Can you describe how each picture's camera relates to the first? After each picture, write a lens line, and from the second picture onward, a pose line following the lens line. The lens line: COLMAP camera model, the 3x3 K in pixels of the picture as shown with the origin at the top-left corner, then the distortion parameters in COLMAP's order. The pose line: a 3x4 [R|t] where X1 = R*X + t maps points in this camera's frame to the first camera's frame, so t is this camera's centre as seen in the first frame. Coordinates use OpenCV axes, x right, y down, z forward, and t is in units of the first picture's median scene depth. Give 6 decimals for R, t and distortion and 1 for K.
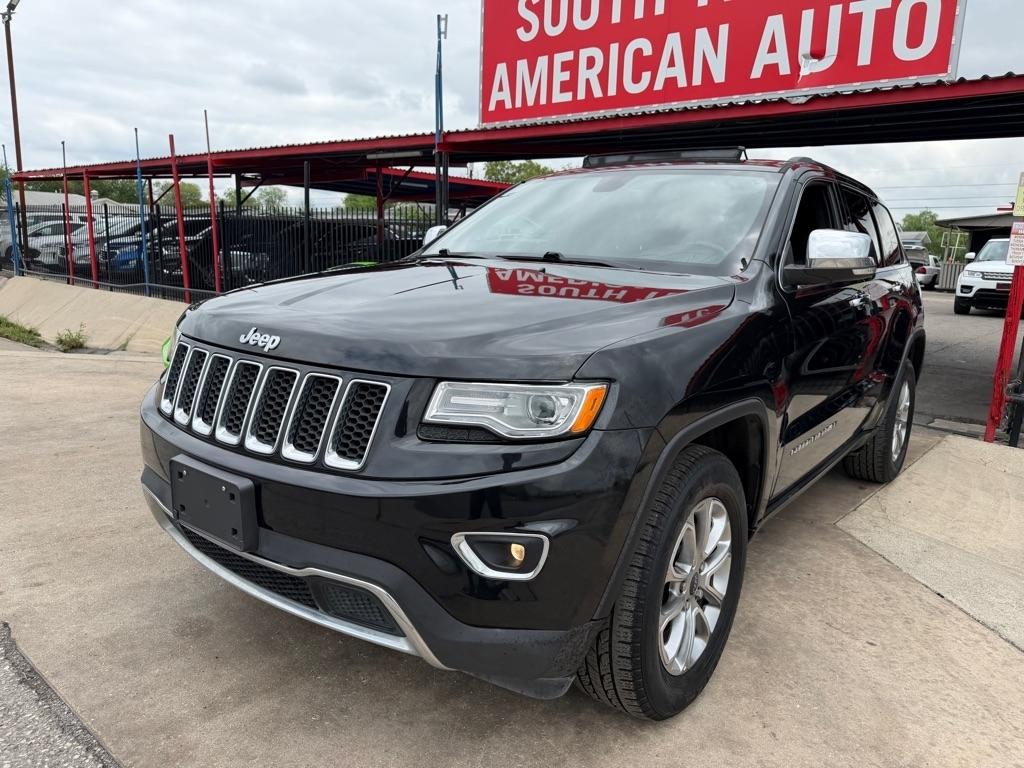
lens RADIAL K [[727.3, 0, 517.4], [0, 727.3, 391.5], [0, 0, 1]] dist [0.022225, -0.029909]
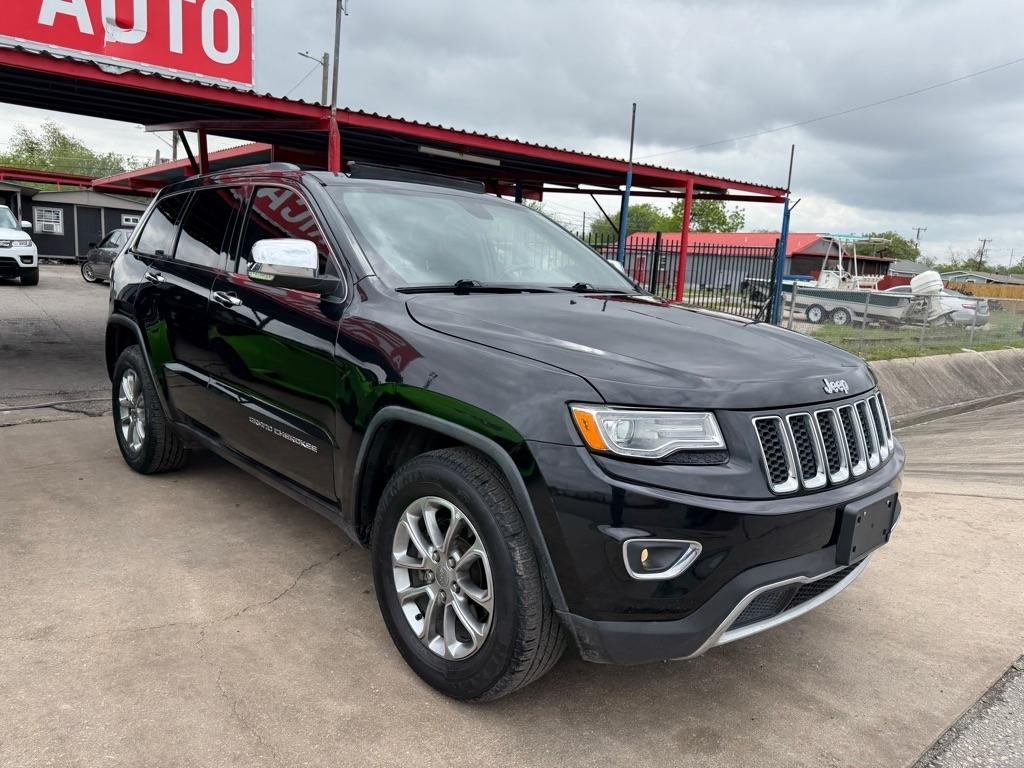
lens RADIAL K [[727.3, 0, 514.2], [0, 727.3, 392.4], [0, 0, 1]] dist [0.022225, -0.029909]
pose [[0.159237, -0.204141, 0.965904, -0.641384], [0.139989, 0.973170, 0.182599, -0.142460], [-0.977265, 0.106140, 0.183542, 0.523718]]
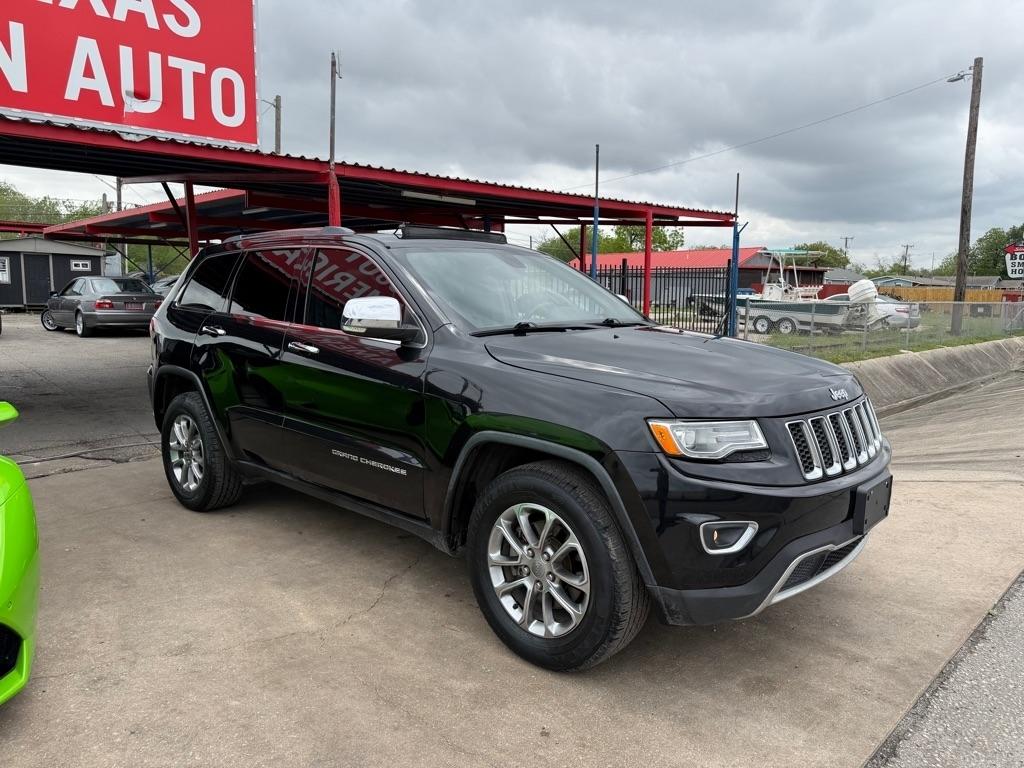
lens RADIAL K [[727.3, 0, 519.0], [0, 727.3, 373.9], [0, 0, 1]] dist [0.022225, -0.029909]
pose [[0.078592, -0.156277, 0.984582, -0.760353], [0.184812, 0.972801, 0.139654, -0.179646], [-0.979626, 0.170987, 0.105336, 0.598601]]
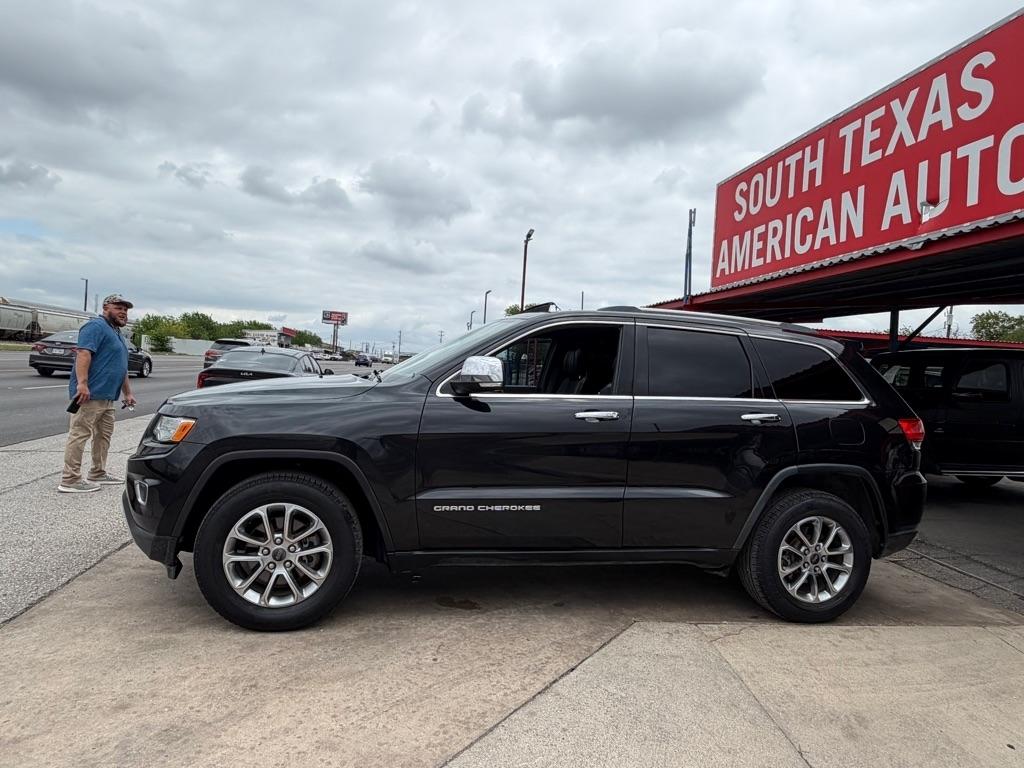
lens RADIAL K [[645.4, 0, 510.7], [0, 645.4, 377.9], [0, 0, 1]] dist [0.005750, -0.001199]
pose [[0.762296, 0.016011, -0.647031, 0.712587], [-0.159631, 0.973462, -0.163980, 0.010281], [0.627234, 0.228287, 0.744622, 0.053147]]
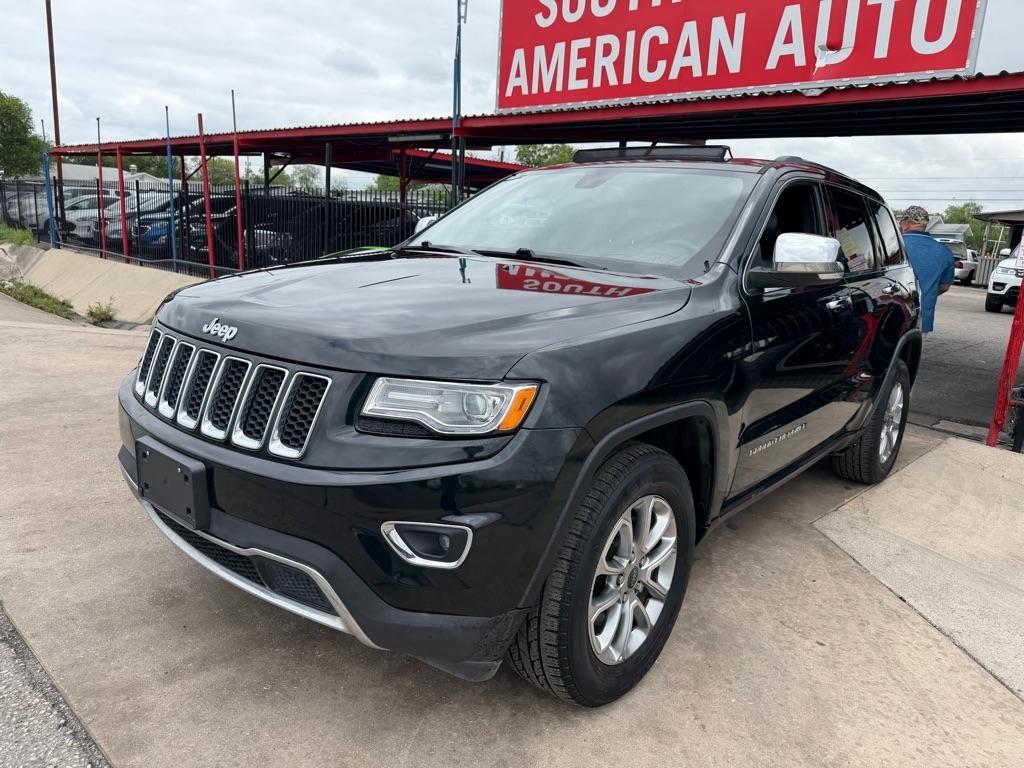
lens RADIAL K [[727.3, 0, 511.1], [0, 727.3, 391.2], [0, 0, 1]] dist [0.022225, -0.029909]
pose [[0.998465, 0.033136, -0.044370, 0.046879], [-0.032122, 0.999210, 0.023394, -0.008439], [0.045110, -0.021933, 0.998741, -0.014528]]
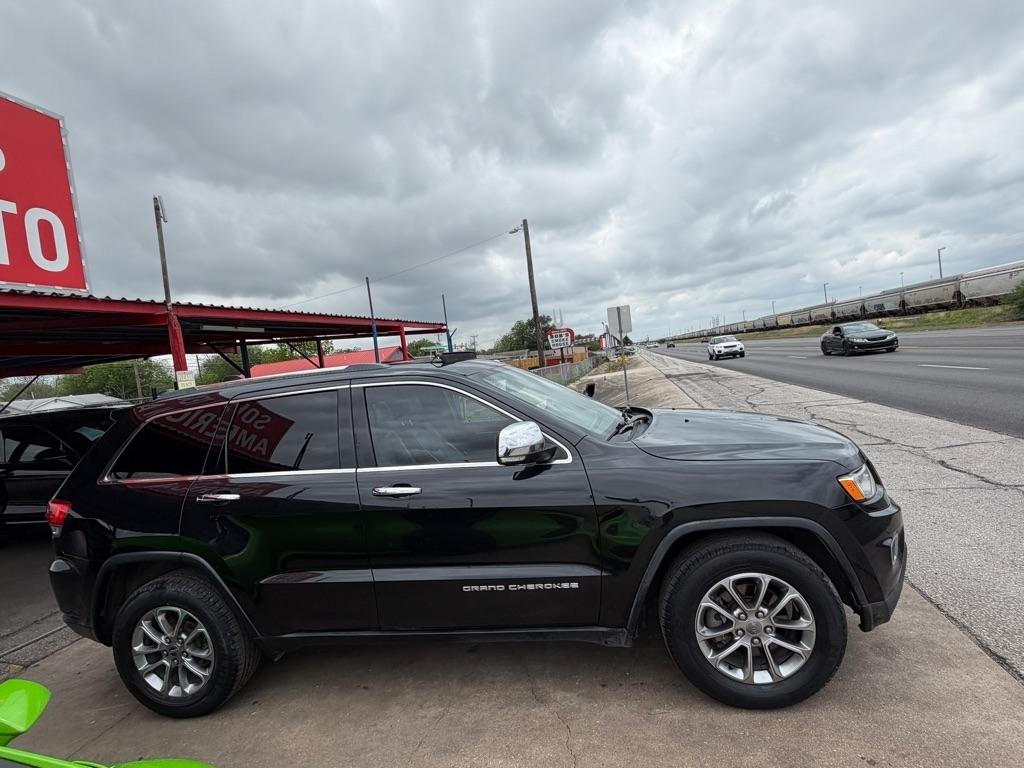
lens RADIAL K [[541.4, 0, 511.9], [0, 541.4, 386.7], [0, 0, 1]] dist [-0.001191, 0.000877]
pose [[-0.465184, -0.027605, 0.884783, -0.547596], [0.271401, 0.946930, 0.172236, -0.306844], [-0.842582, 0.320253, -0.433005, 1.012214]]
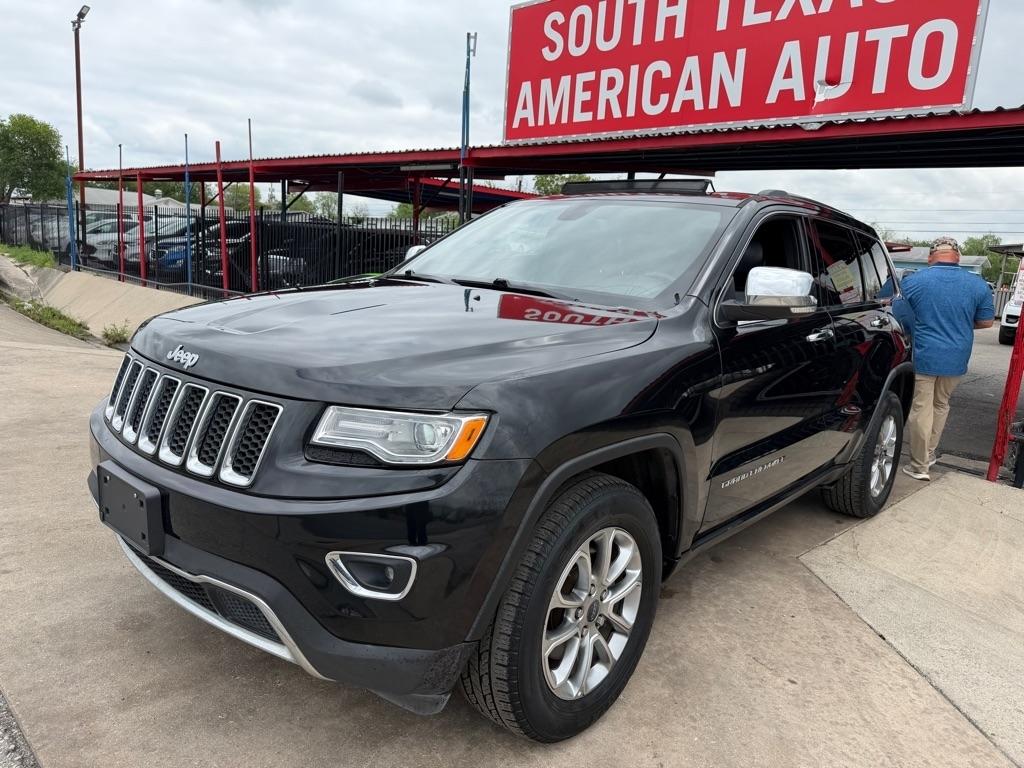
lens RADIAL K [[727.3, 0, 517.1], [0, 727.3, 391.1], [0, 0, 1]] dist [0.022225, -0.029909]
pose [[0.997160, 0.044613, -0.060675, 0.080943], [-0.045414, 0.998898, -0.011881, -0.012275], [0.060078, 0.014603, 0.998087, -0.013892]]
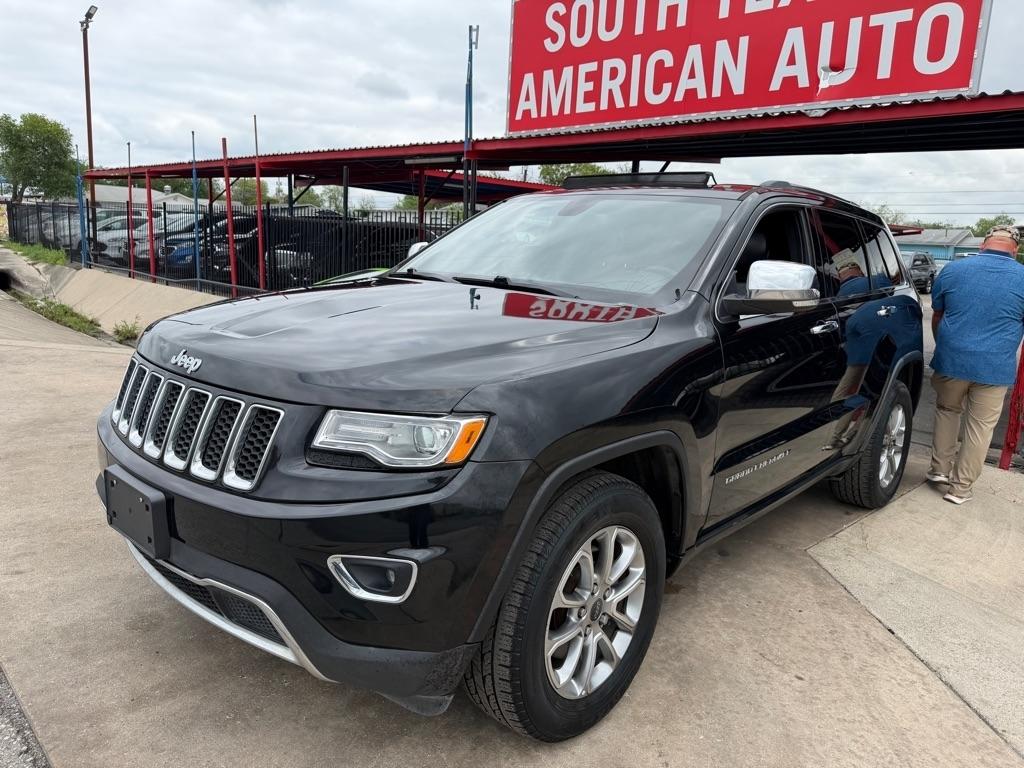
lens RADIAL K [[727.3, 0, 510.6], [0, 727.3, 380.4], [0, 0, 1]] dist [0.022225, -0.029909]
pose [[0.996212, 0.031563, -0.081029, 0.085800], [-0.032545, 0.999412, -0.010830, -0.018933], [0.080639, 0.013427, 0.996653, -0.014452]]
